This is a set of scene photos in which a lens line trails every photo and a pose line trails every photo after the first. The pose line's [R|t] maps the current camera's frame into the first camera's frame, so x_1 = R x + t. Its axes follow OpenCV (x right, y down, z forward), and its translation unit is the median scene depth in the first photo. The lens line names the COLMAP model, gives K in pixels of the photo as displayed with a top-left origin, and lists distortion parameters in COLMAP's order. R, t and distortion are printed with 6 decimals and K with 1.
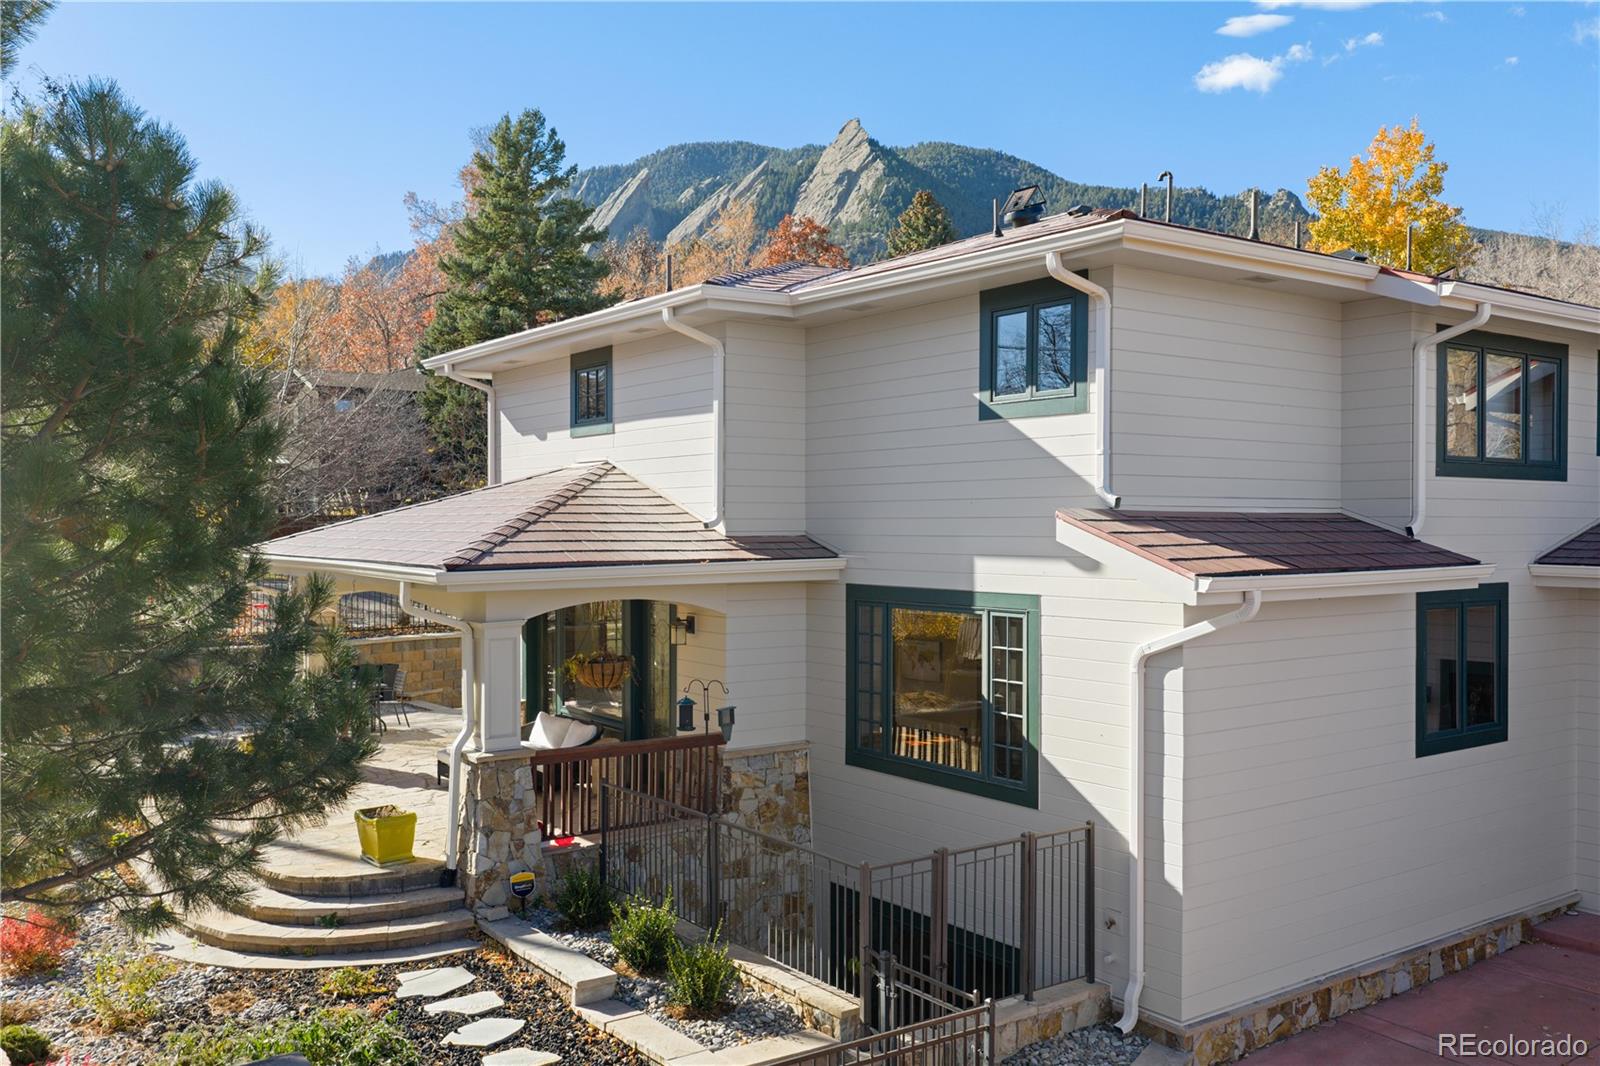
lens RADIAL K [[1310.3, 0, 796.8], [0, 1310.3, 537.6], [0, 0, 1]] dist [-0.015103, -0.009389]
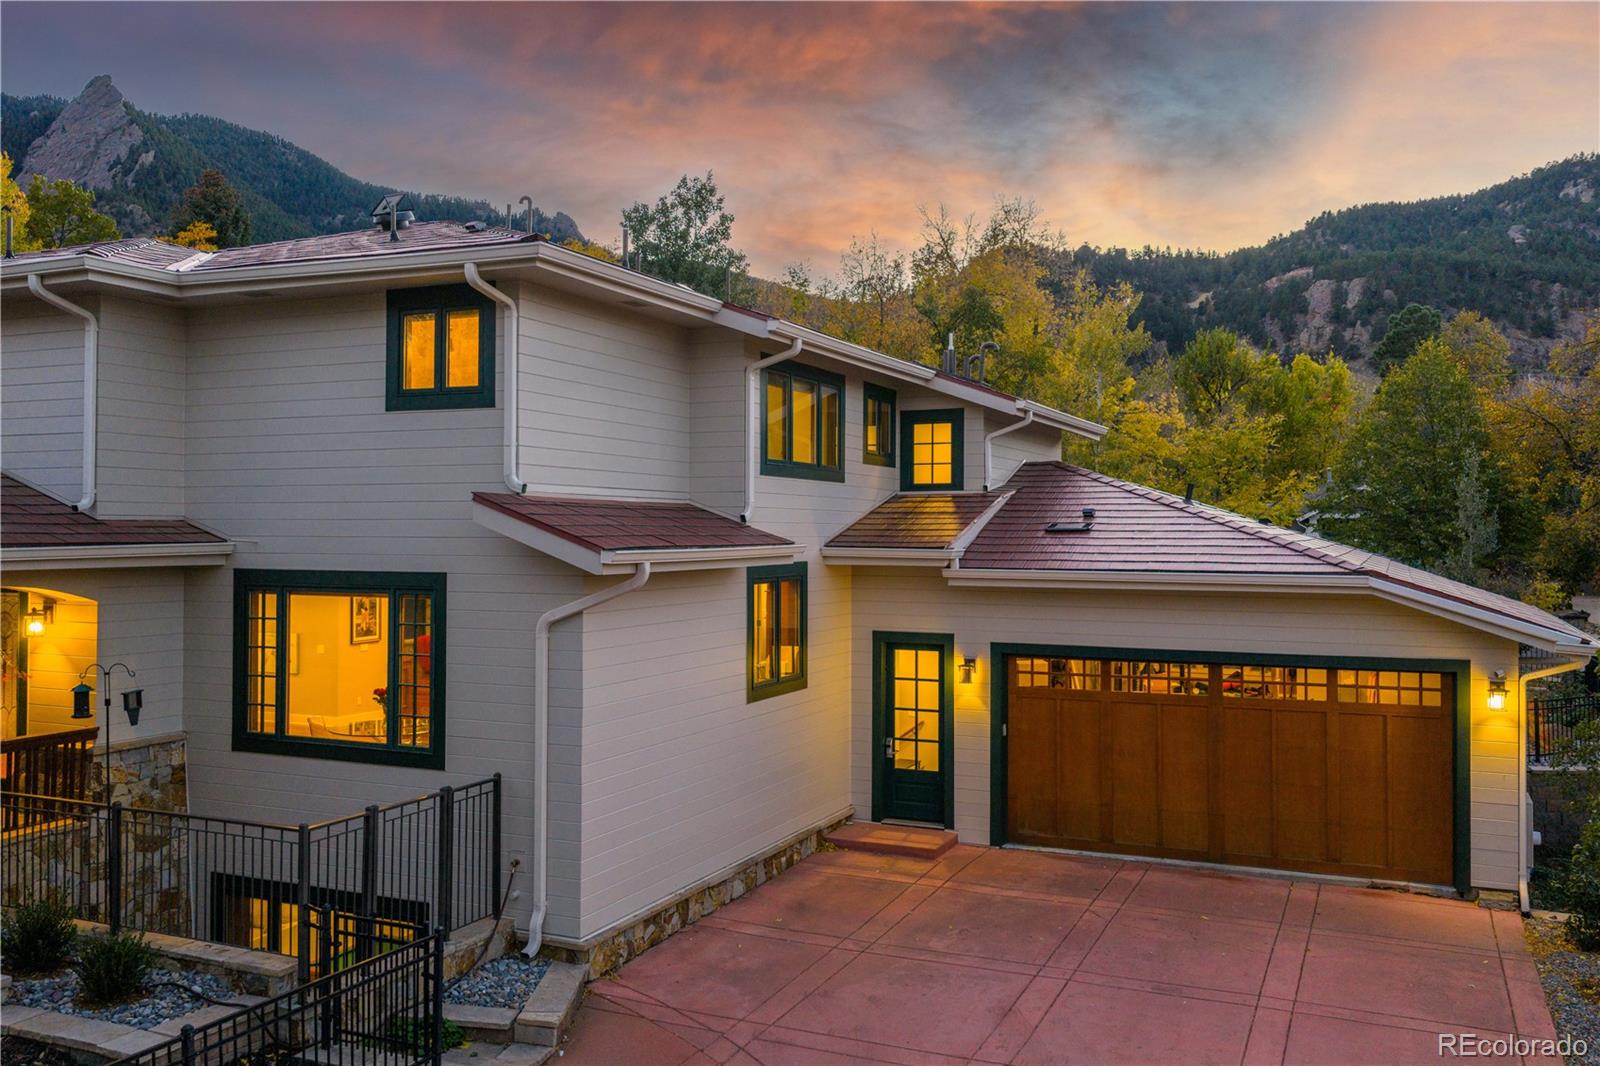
lens RADIAL K [[1310.3, 0, 804.0], [0, 1310.3, 527.0], [0, 0, 1]] dist [-0.015103, -0.009389]
pose [[0.856260, 0.006061, 0.516509, -0.119996], [0.000819, 0.999914, -0.013092, 0.019556], [-0.516544, 0.011633, 0.856181, -0.086786]]
